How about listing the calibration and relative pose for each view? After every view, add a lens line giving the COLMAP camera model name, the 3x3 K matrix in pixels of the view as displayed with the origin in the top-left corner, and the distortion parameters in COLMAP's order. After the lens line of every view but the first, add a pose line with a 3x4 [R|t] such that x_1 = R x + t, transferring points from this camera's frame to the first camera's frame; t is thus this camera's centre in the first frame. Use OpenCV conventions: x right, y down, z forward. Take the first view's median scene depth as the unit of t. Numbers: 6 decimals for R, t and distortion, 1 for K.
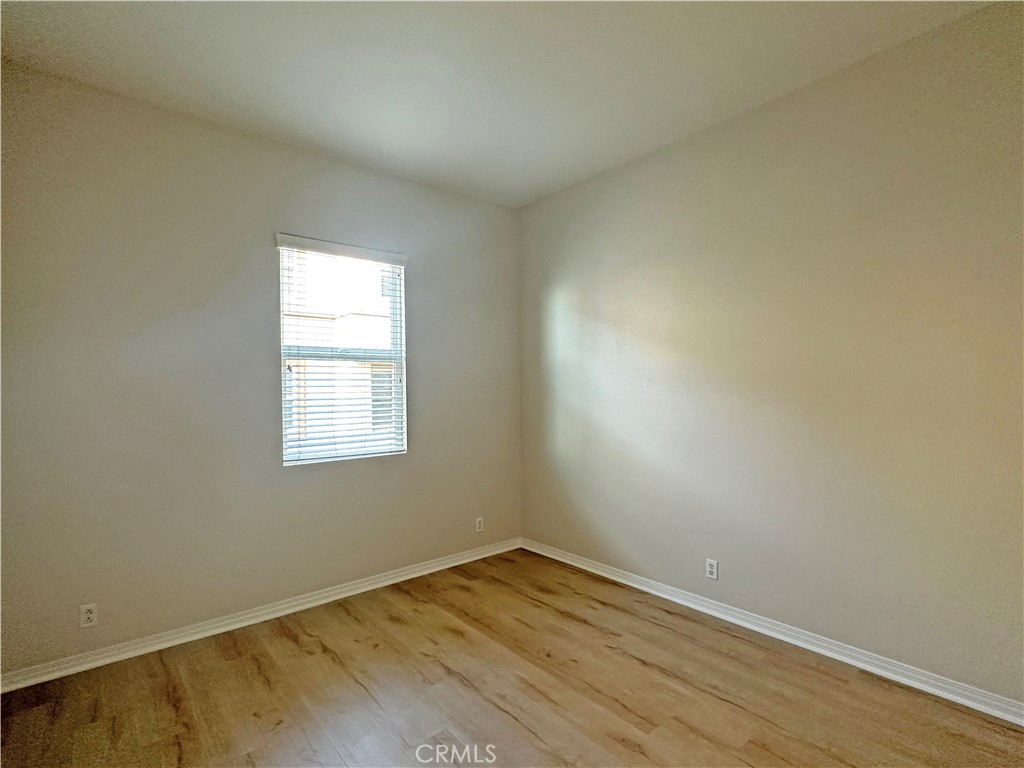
lens RADIAL K [[507.1, 0, 512.6], [0, 507.1, 383.9], [0, 0, 1]] dist [-0.002131, -0.000285]
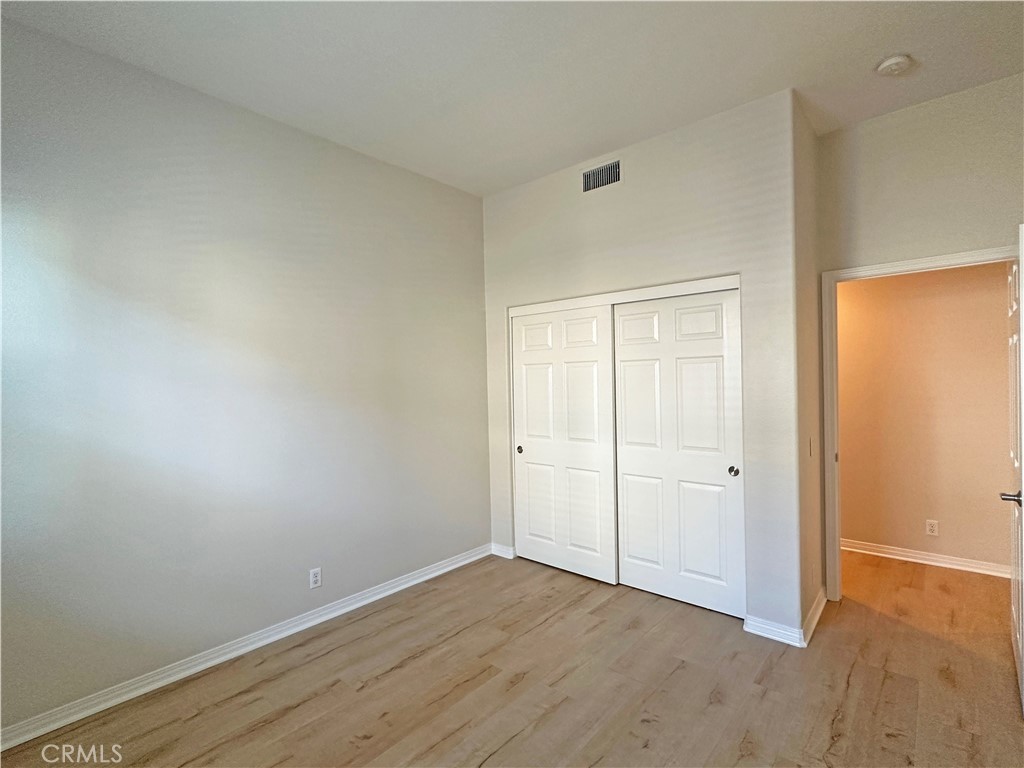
lens RADIAL K [[485.7, 0, 512.4], [0, 485.7, 383.3], [0, 0, 1]] dist [-0.005443, -0.000868]
pose [[-0.146032, 0.006319, 0.989260, -0.709942], [0.019776, 0.999798, -0.003467, -0.004974], [-0.989082, 0.019057, -0.146128, 0.881830]]
